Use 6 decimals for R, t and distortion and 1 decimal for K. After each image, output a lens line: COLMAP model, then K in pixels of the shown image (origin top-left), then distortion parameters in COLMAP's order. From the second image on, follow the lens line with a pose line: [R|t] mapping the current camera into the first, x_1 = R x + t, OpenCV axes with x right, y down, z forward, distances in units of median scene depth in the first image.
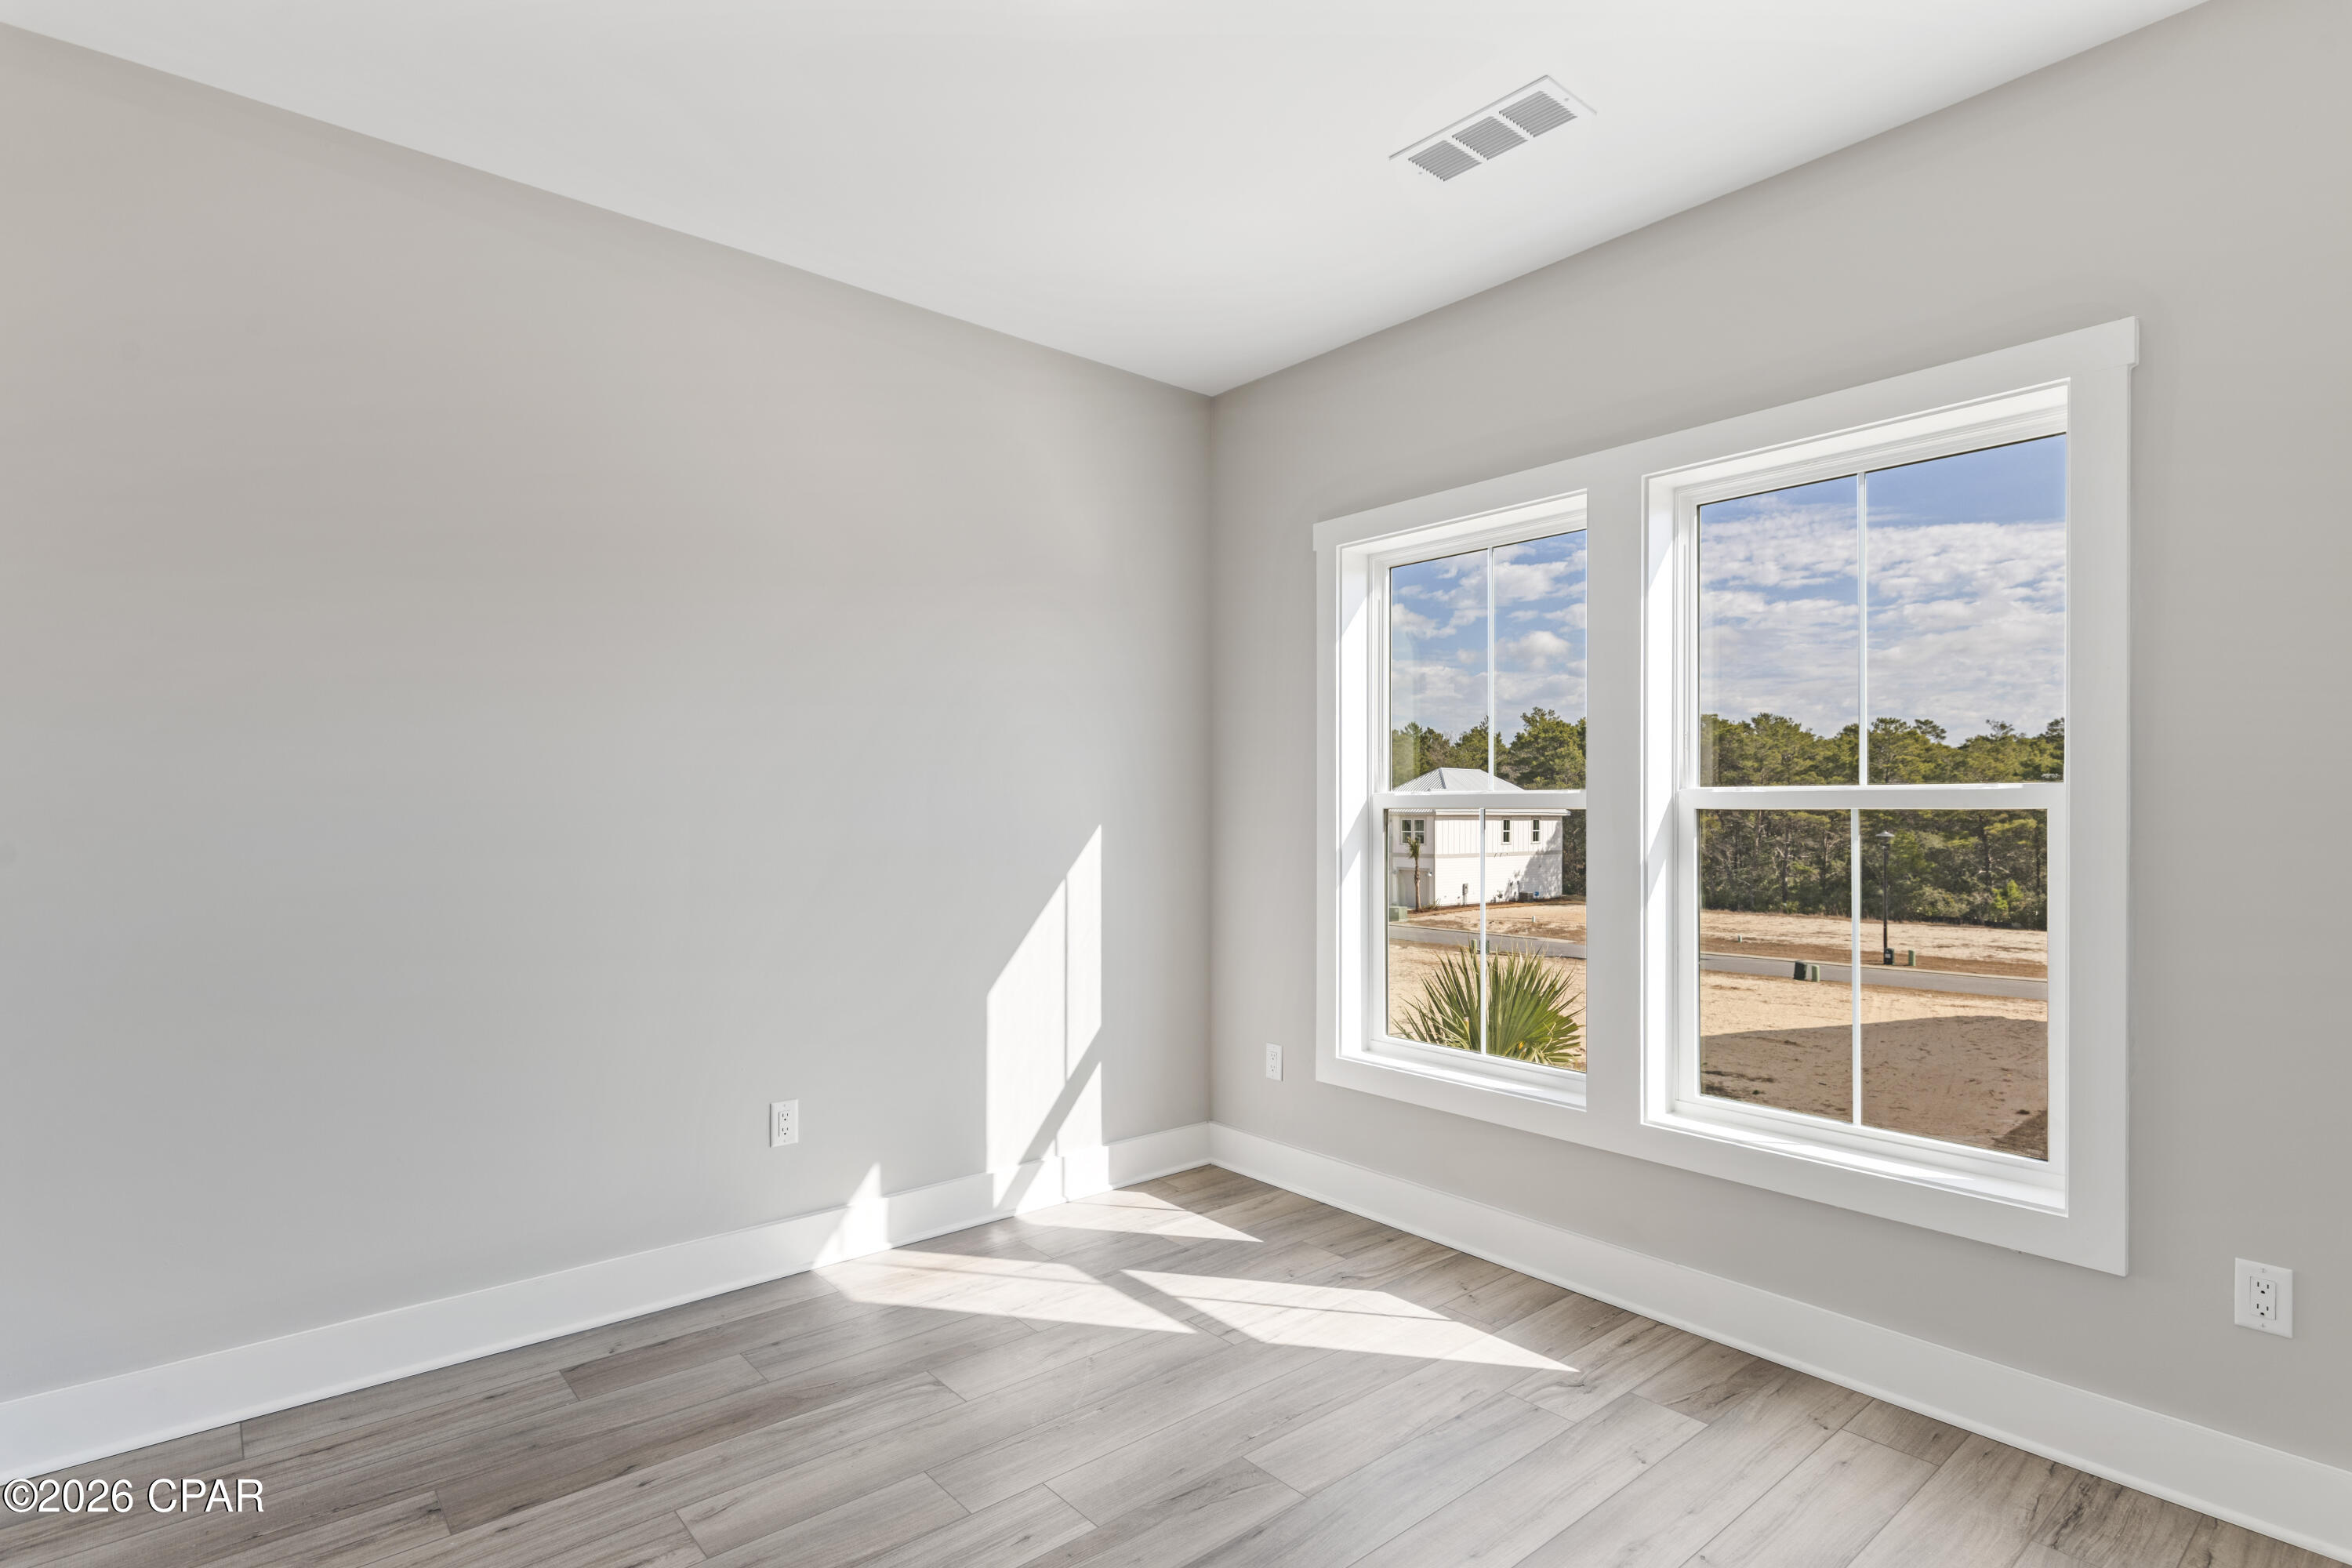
lens RADIAL K [[1171.7, 0, 1191.3], [0, 1171.7, 825.0], [0, 0, 1]] dist [0.002913, 0.000331]
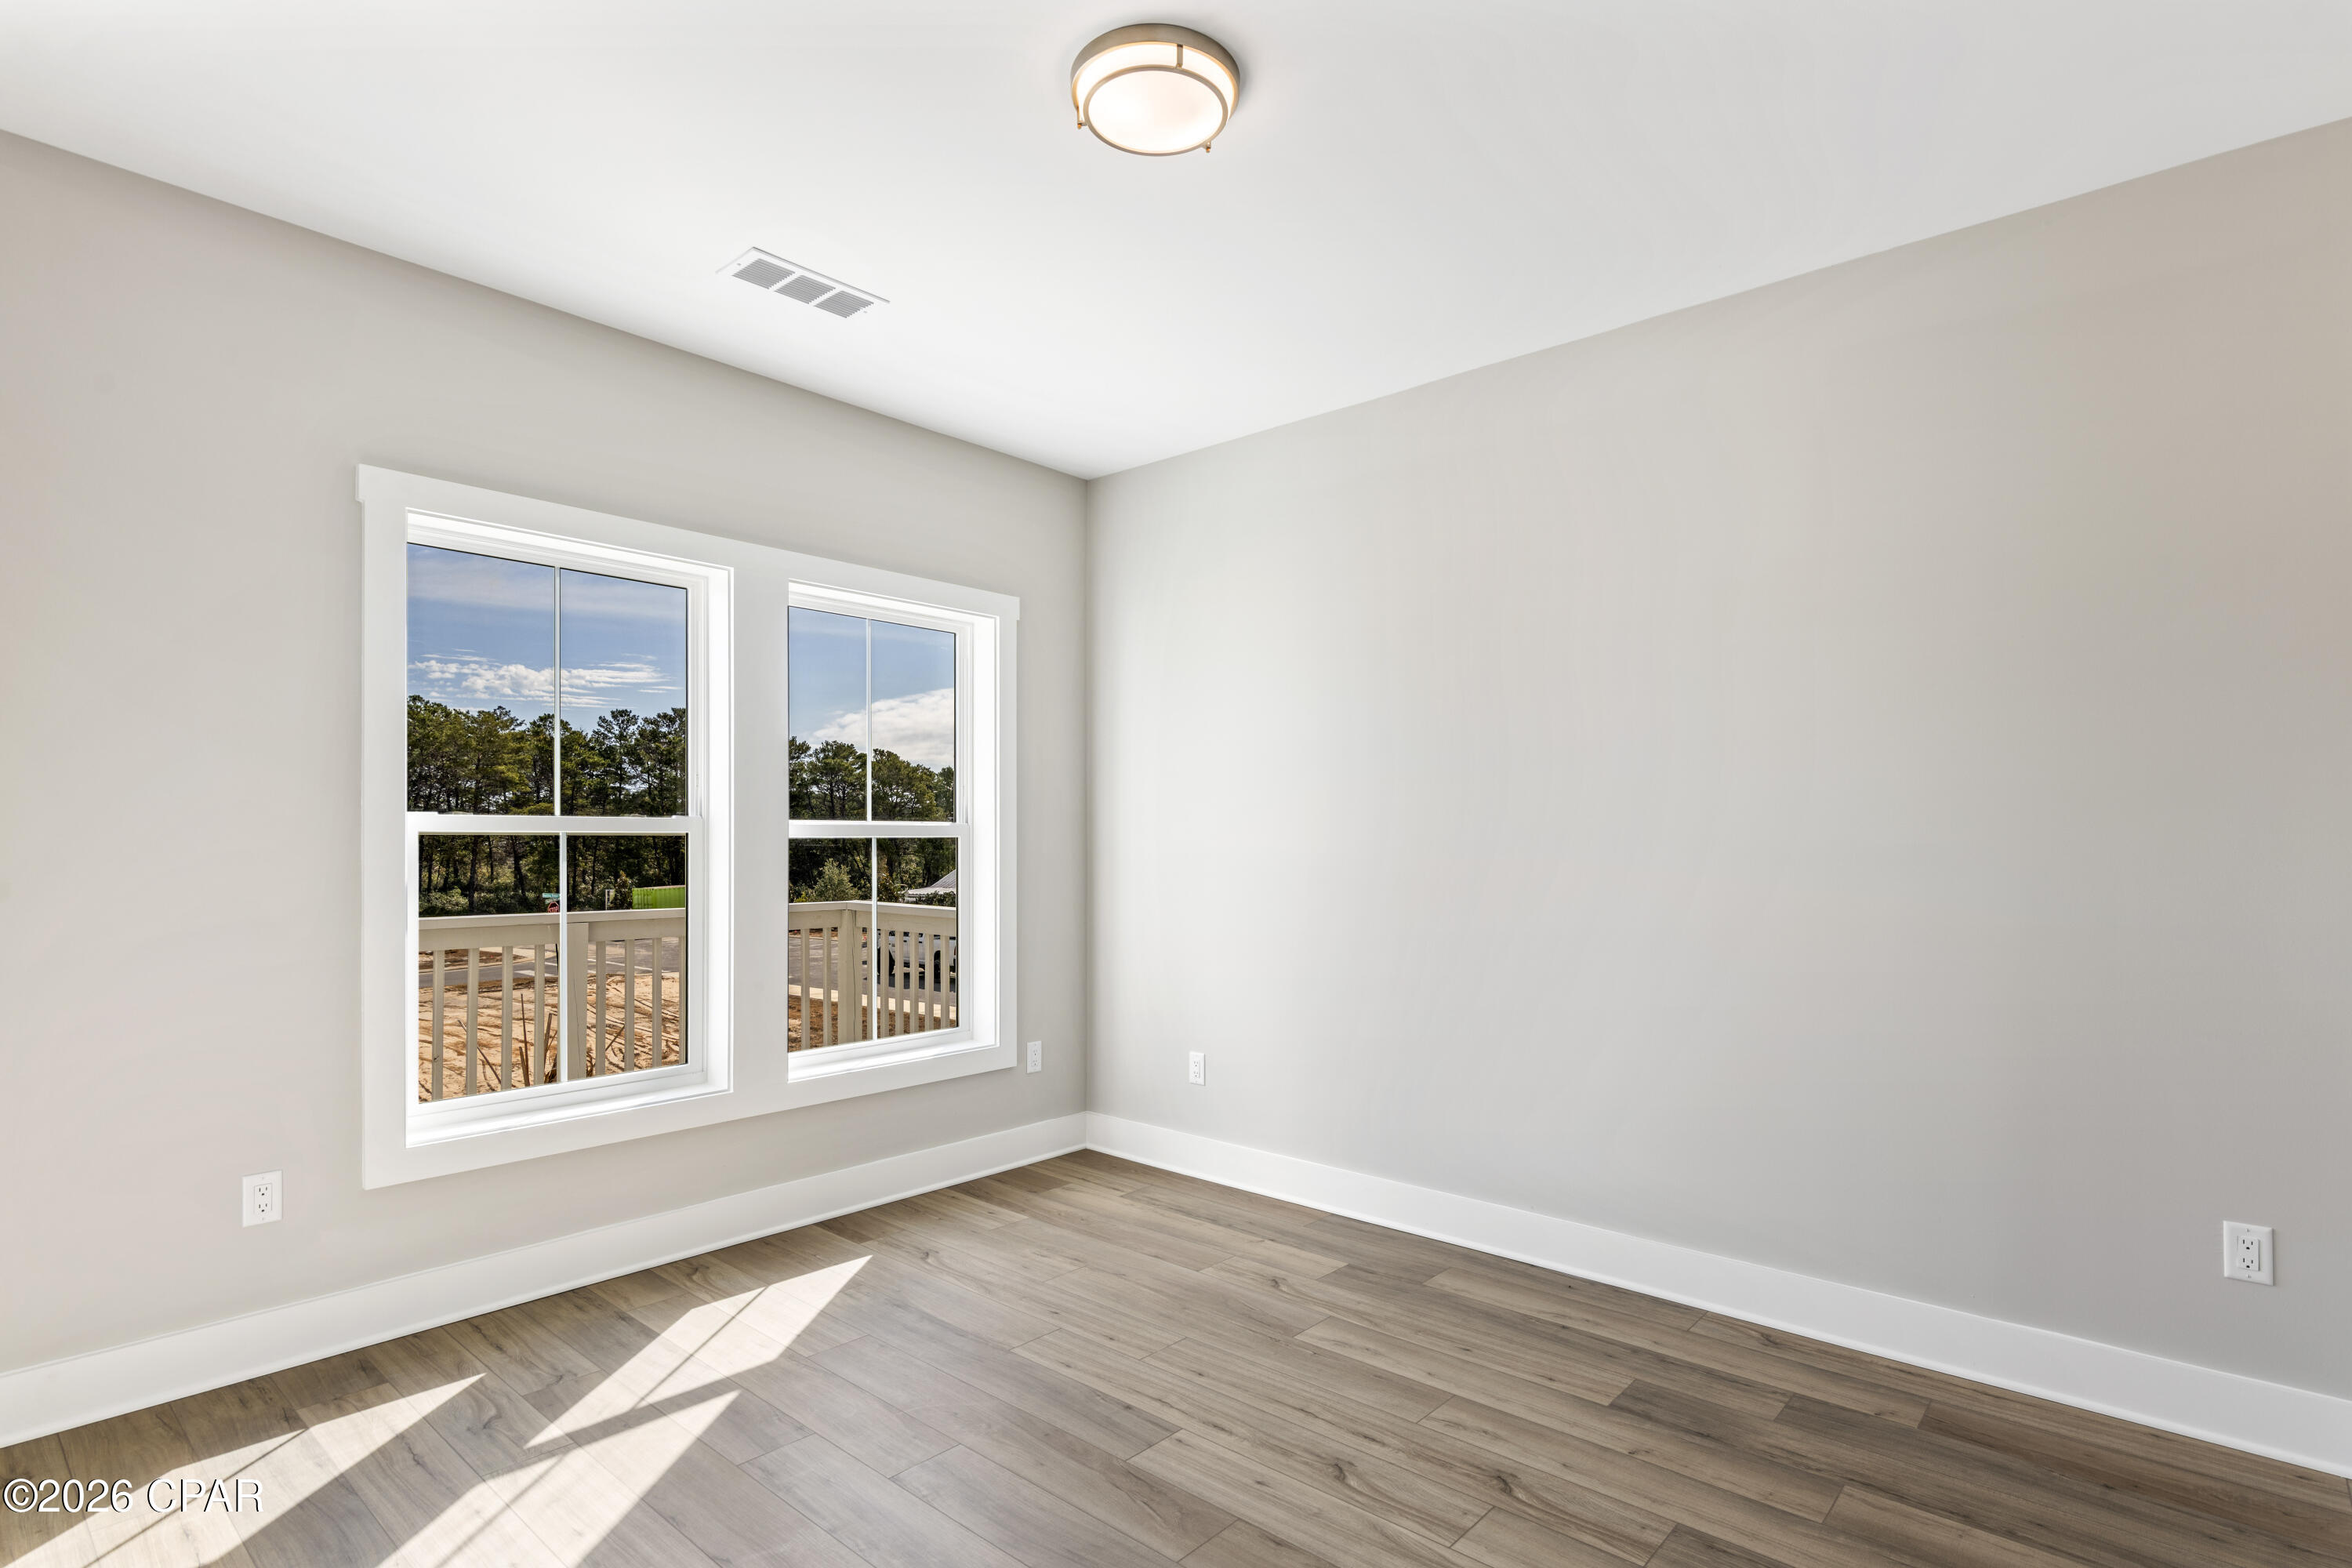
lens RADIAL K [[1171.7, 0, 1191.3], [0, 1171.7, 825.0], [0, 0, 1]] dist [0.002913, 0.000331]
pose [[-0.128196, 0.005324, 0.991735, -0.949901], [0.014758, 0.999885, -0.003460, -0.015874], [-0.991639, 0.014192, -0.128260, 0.722296]]
